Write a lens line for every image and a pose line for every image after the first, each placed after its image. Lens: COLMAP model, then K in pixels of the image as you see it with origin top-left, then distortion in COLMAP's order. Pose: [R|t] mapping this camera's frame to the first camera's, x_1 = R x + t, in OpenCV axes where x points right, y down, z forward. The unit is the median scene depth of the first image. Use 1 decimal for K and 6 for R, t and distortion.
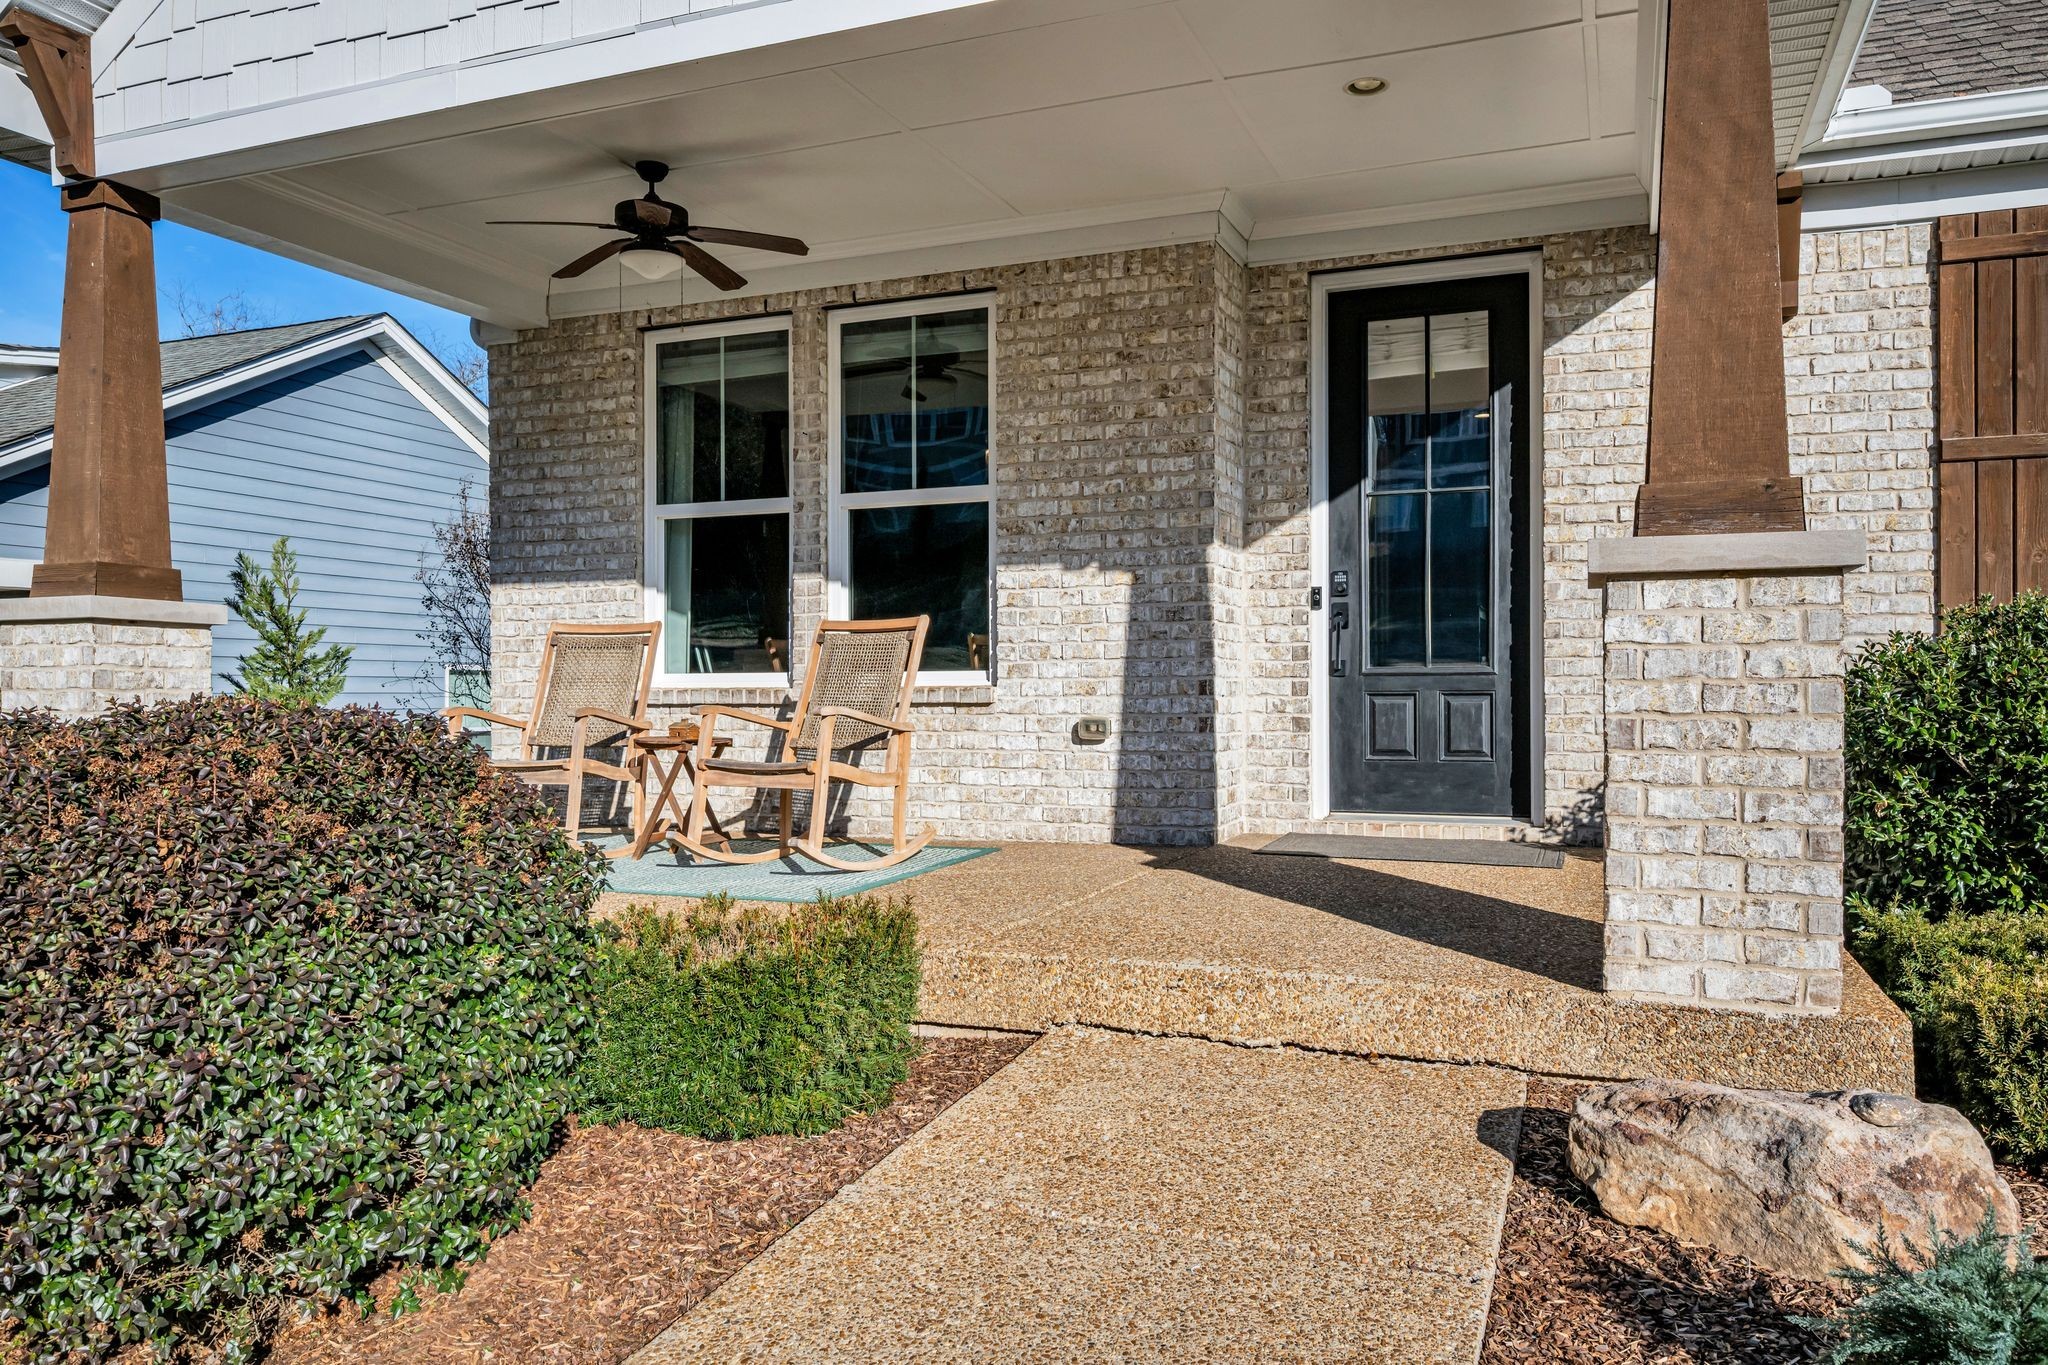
lens RADIAL K [[1710.6, 0, 927.4], [0, 1710.6, 673.4], [0, 0, 1]] dist [0.001458, -0.000687]
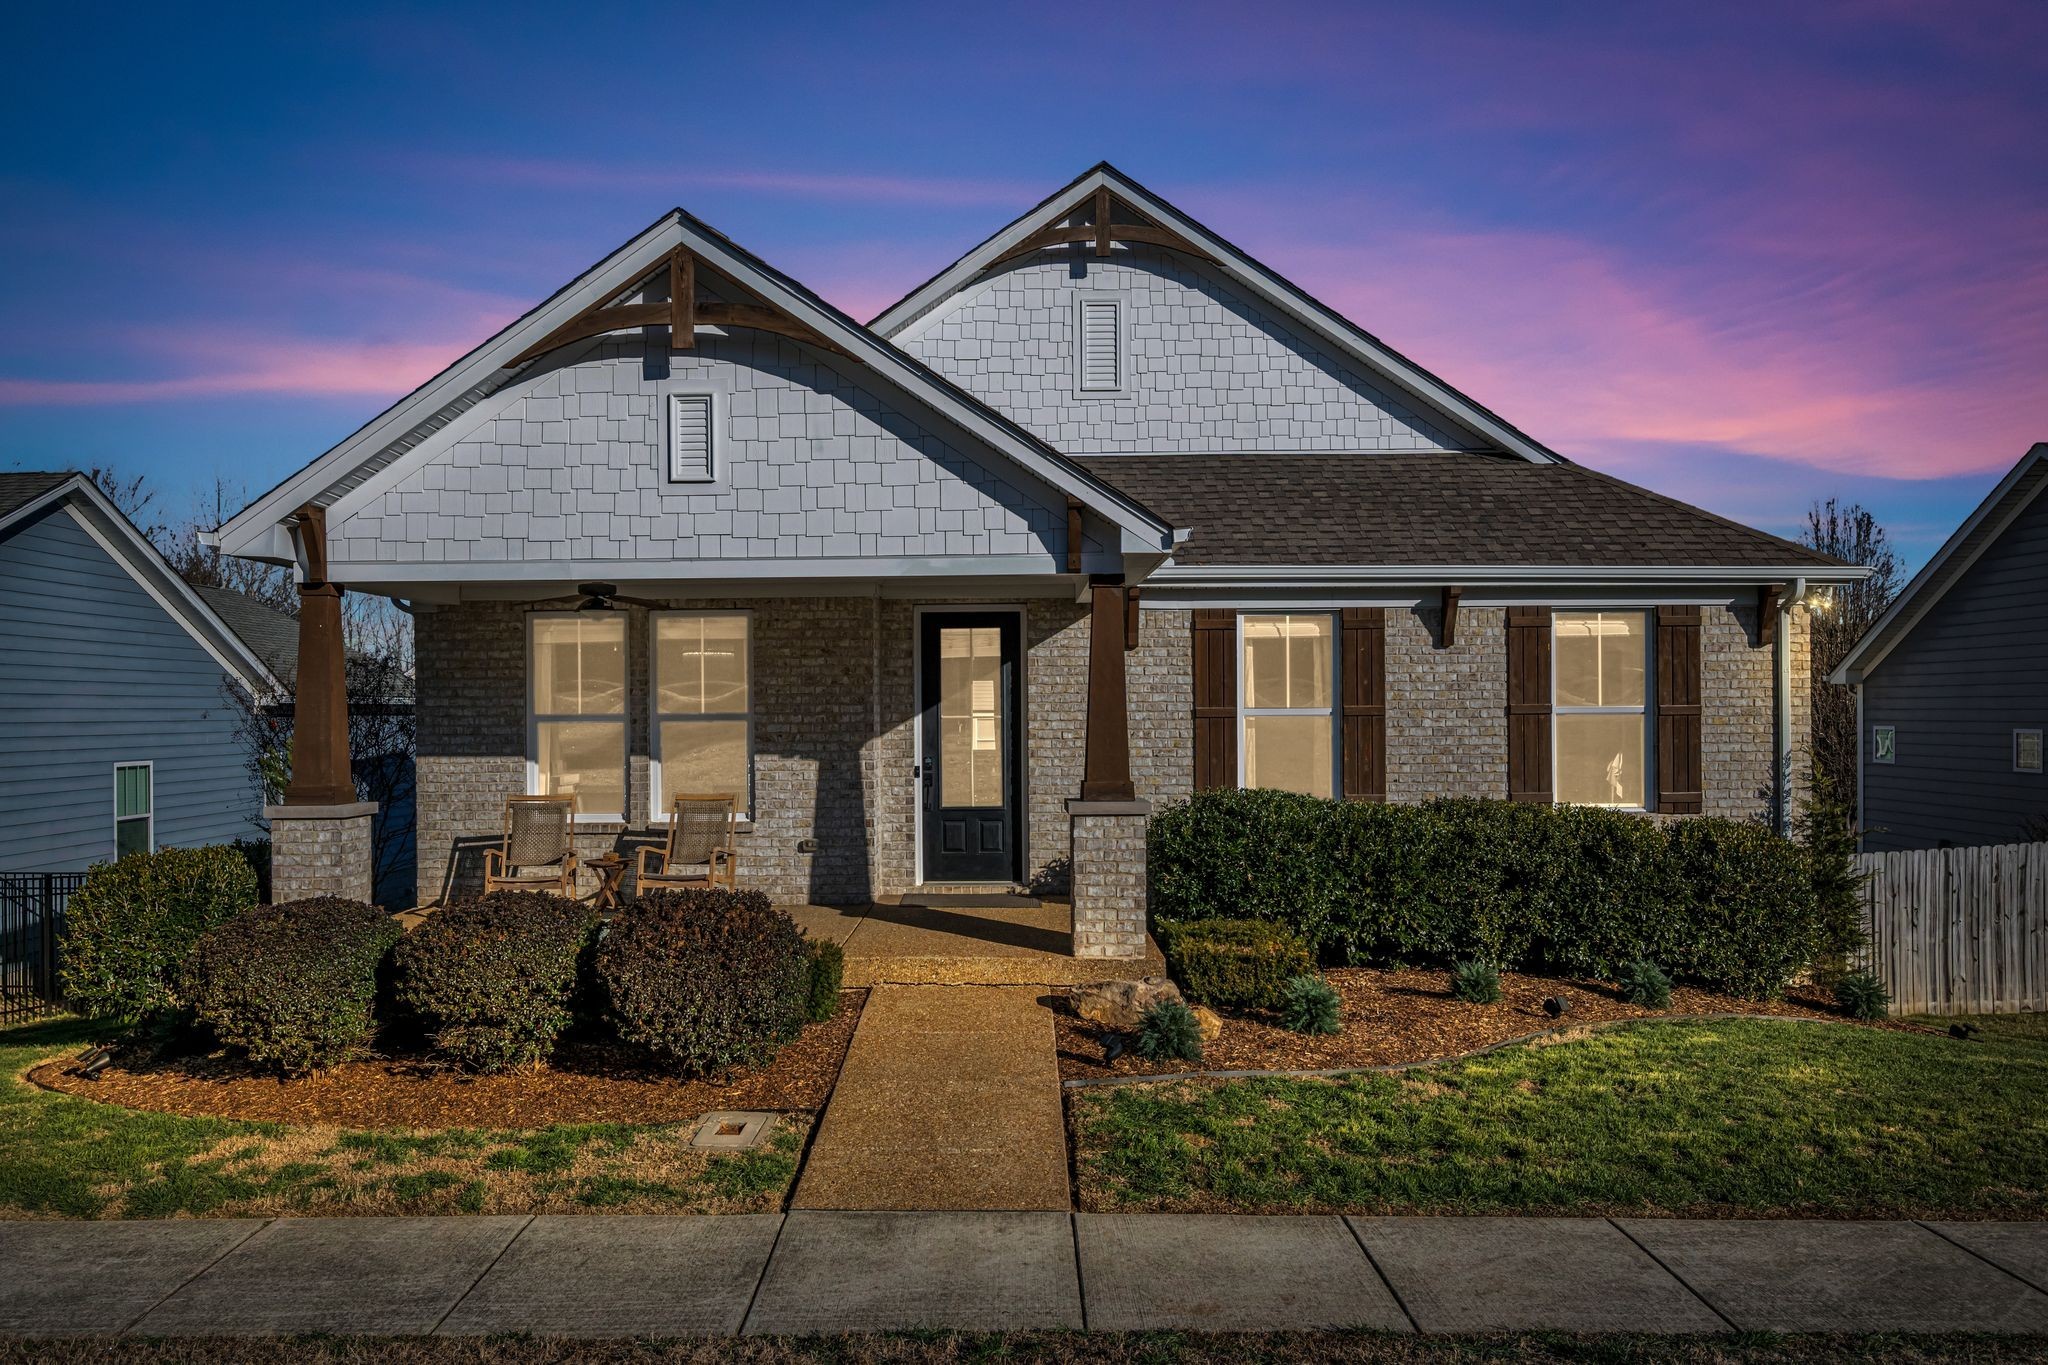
lens RADIAL K [[1601.0, 0, 1016.0], [0, 1601.0, 713.9], [0, 0, 1]] dist [-0.002716, -0.000920]
pose [[0.927937, -0.005324, 0.372700, -0.364490], [0.004693, 0.999986, 0.002599, -0.120451], [-0.372709, -0.000663, 0.927948, -0.766669]]
